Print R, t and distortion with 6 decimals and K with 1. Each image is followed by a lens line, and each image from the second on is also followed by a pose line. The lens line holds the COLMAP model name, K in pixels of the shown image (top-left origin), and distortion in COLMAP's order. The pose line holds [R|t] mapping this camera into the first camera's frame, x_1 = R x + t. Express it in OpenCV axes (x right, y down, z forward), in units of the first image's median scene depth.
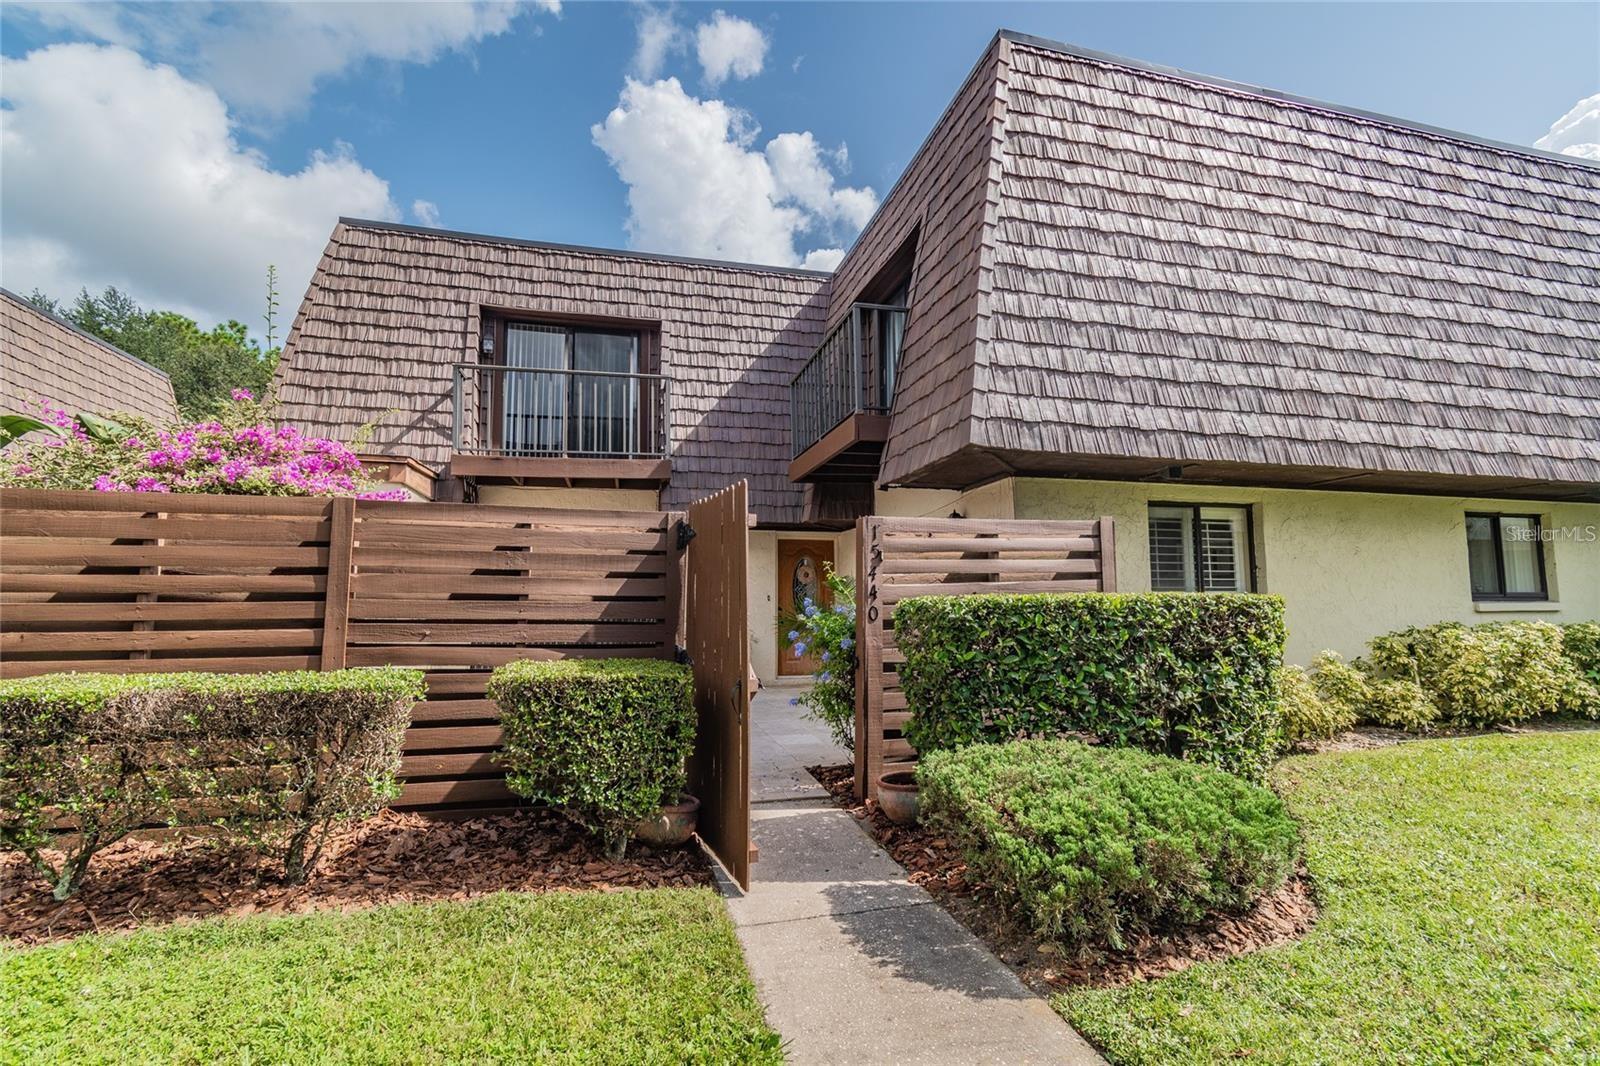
lens RADIAL K [[718.0, 0, 783.5], [0, 718.0, 530.1], [0, 0, 1]] dist [-0.000122, -0.000582]
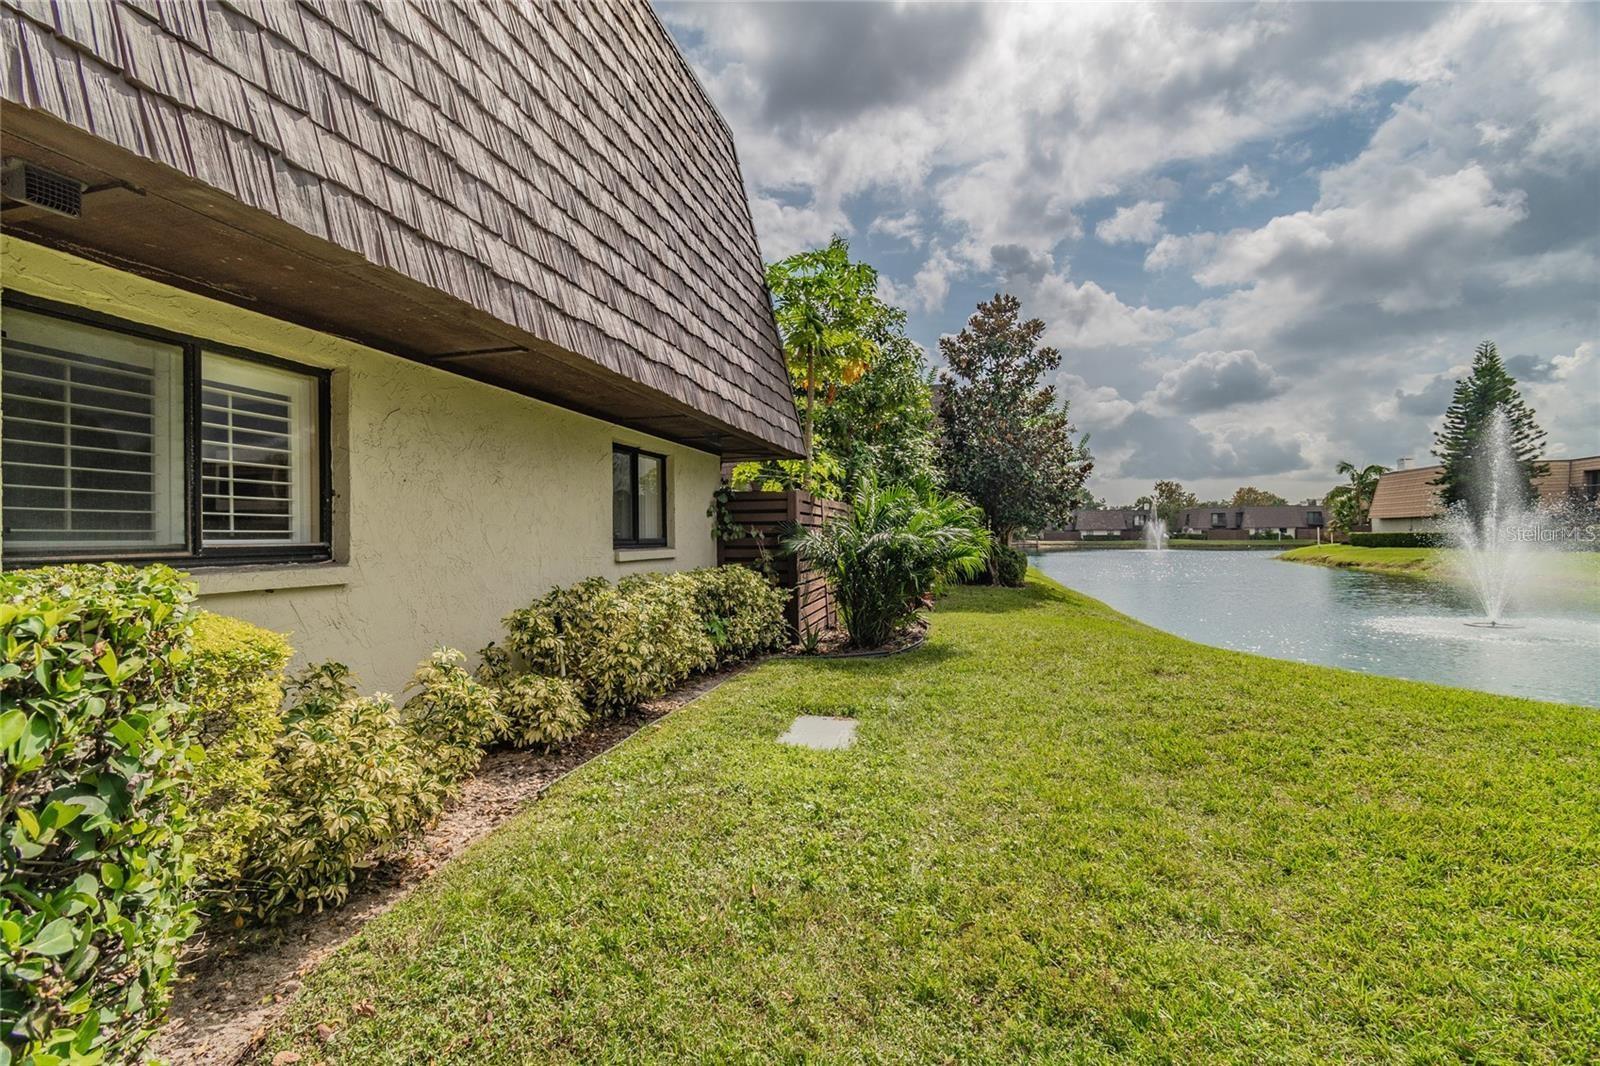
lens RADIAL K [[718.0, 0, 804.2], [0, 718.0, 537.3], [0, 0, 1]] dist [-0.000122, -0.000582]
pose [[0.473799, -0.002801, 0.880629, 0.390322], [-0.072824, 0.996445, 0.042351, 0.038581], [-0.877617, -0.084197, 0.471911, 0.486661]]
